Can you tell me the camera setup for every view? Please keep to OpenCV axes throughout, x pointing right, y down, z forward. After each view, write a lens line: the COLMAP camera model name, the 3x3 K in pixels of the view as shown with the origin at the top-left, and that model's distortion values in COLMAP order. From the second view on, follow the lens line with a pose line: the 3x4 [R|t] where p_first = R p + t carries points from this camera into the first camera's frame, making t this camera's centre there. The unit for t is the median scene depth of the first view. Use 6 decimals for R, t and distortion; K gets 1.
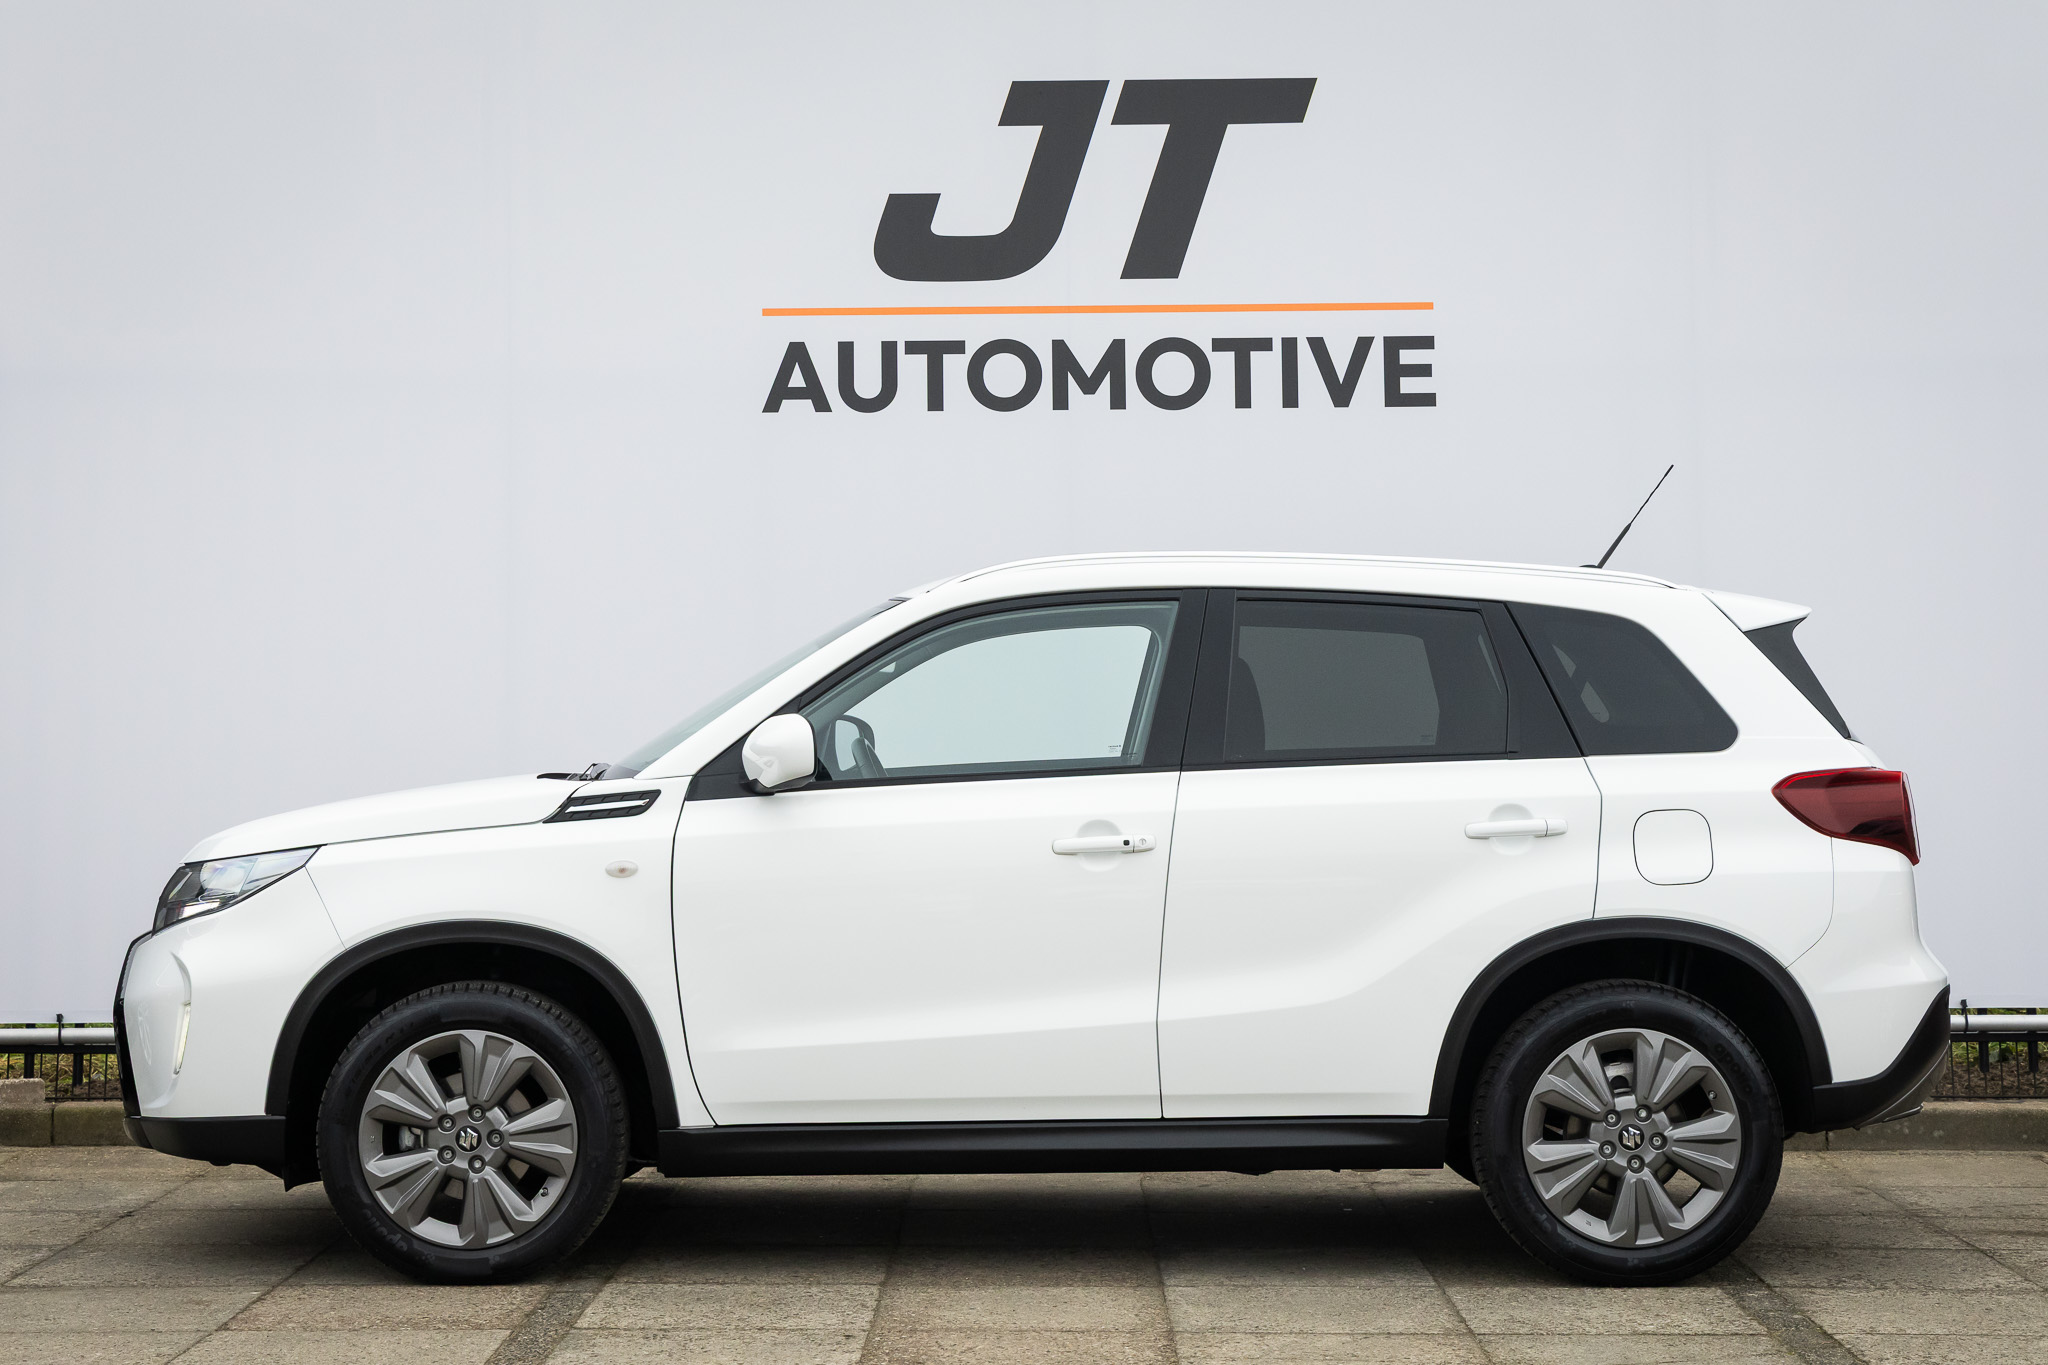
lens RADIAL K [[3606.5, 0, 1022.3], [0, 3606.5, 670.9], [0, 0, 1]] dist [0.039518, 0.000000]
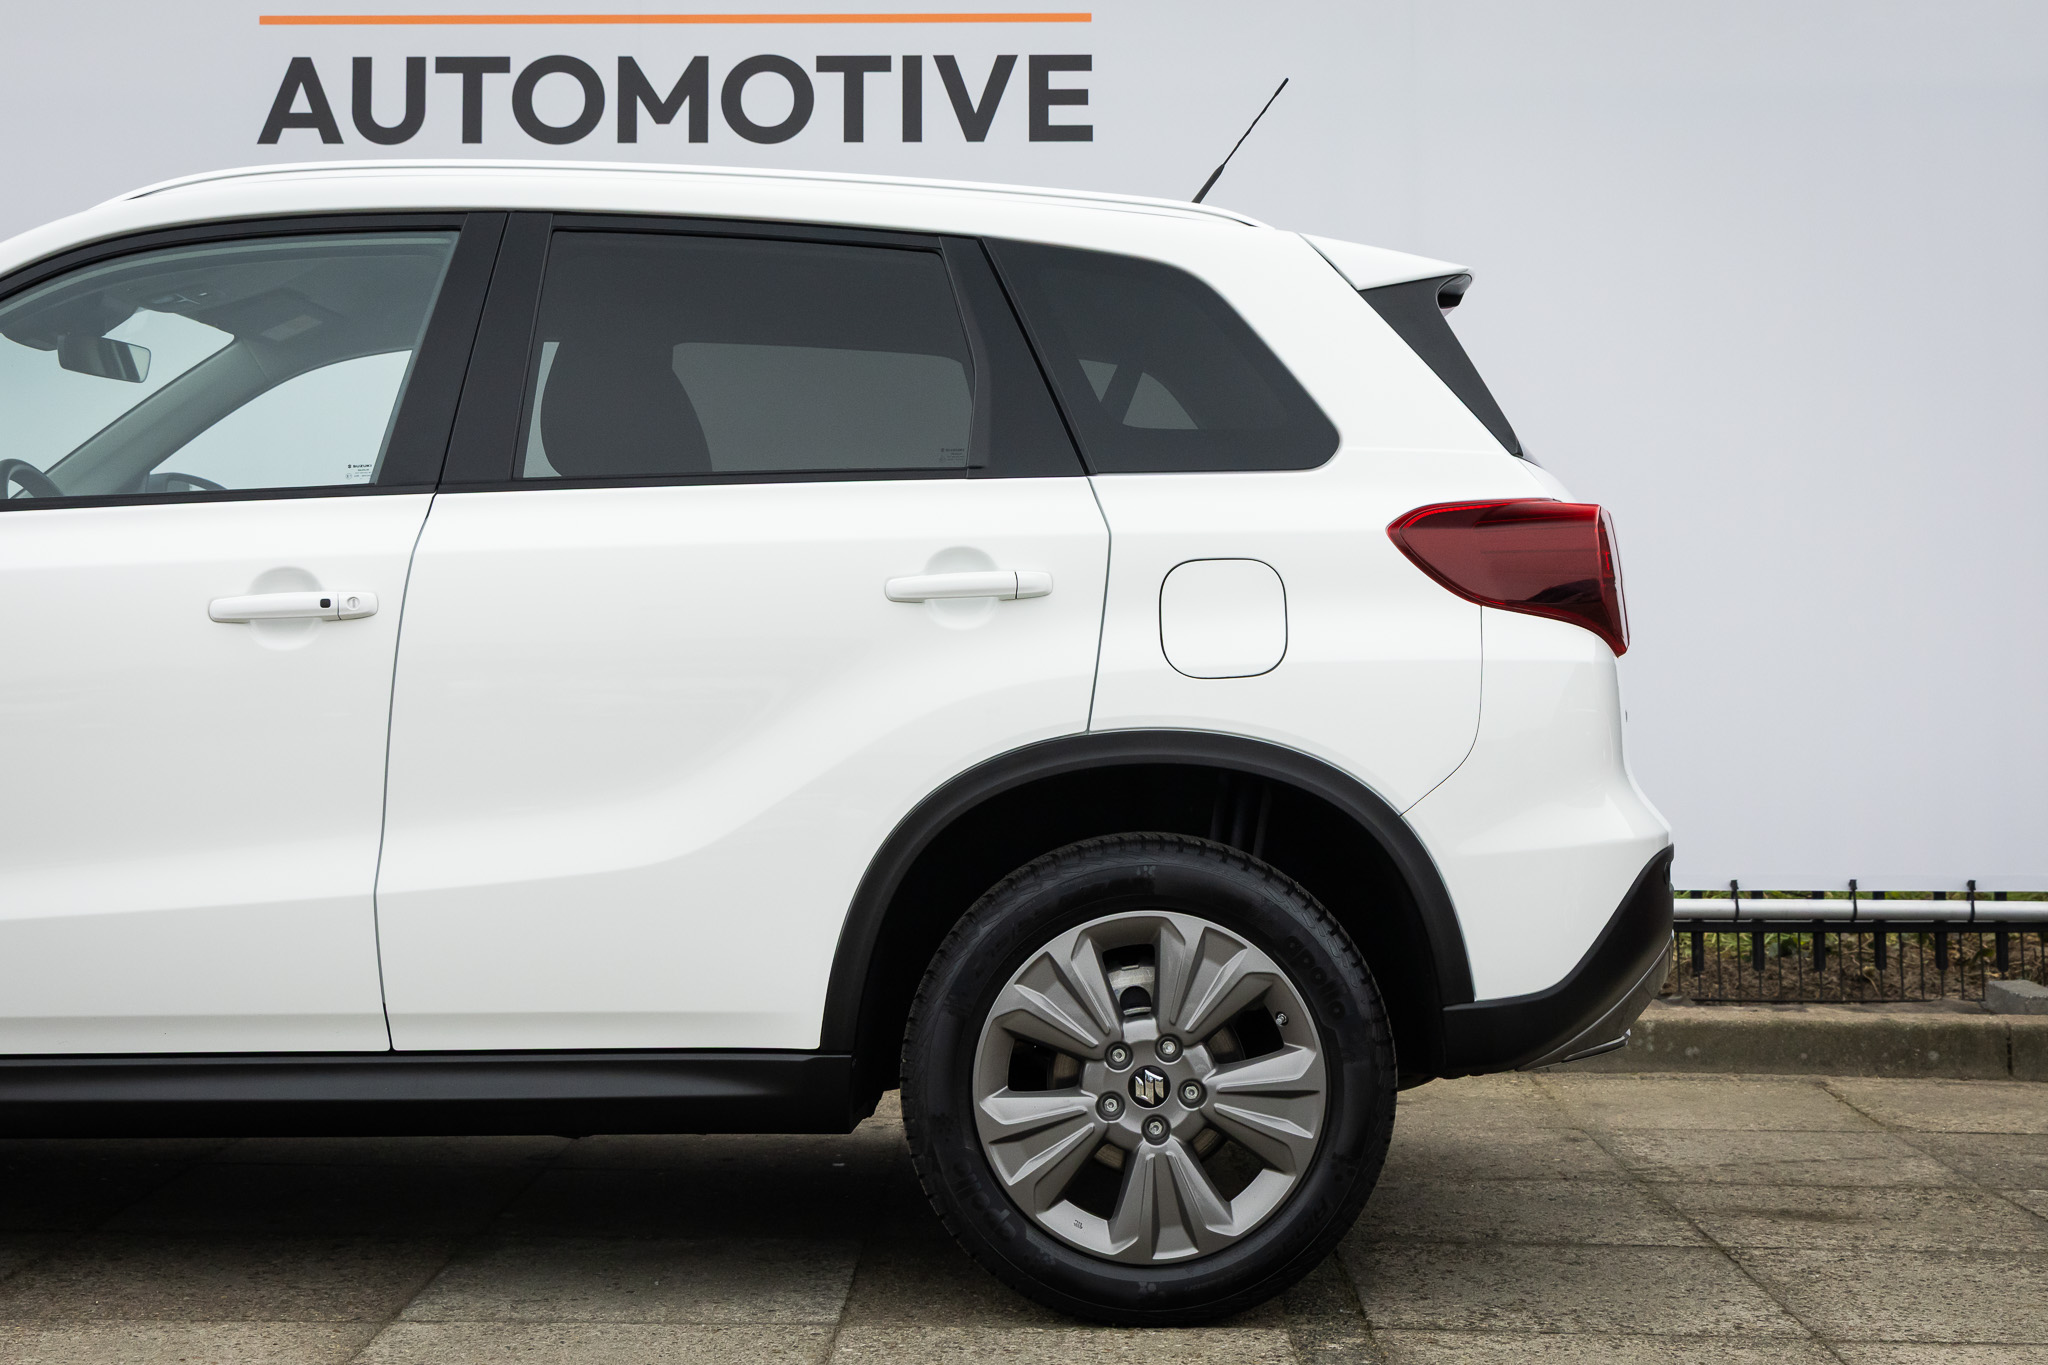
lens RADIAL K [[2864.9, 0, 1015.1], [0, 2864.9, 697.1], [0, 0, 1]] dist [0.004710, 0.000000]
pose [[0.999923, 0.006678, -0.010449, 0.149612], [-0.006422, 0.999681, 0.024420, 0.050436], [0.010609, -0.024351, 0.999647, 0.508897]]
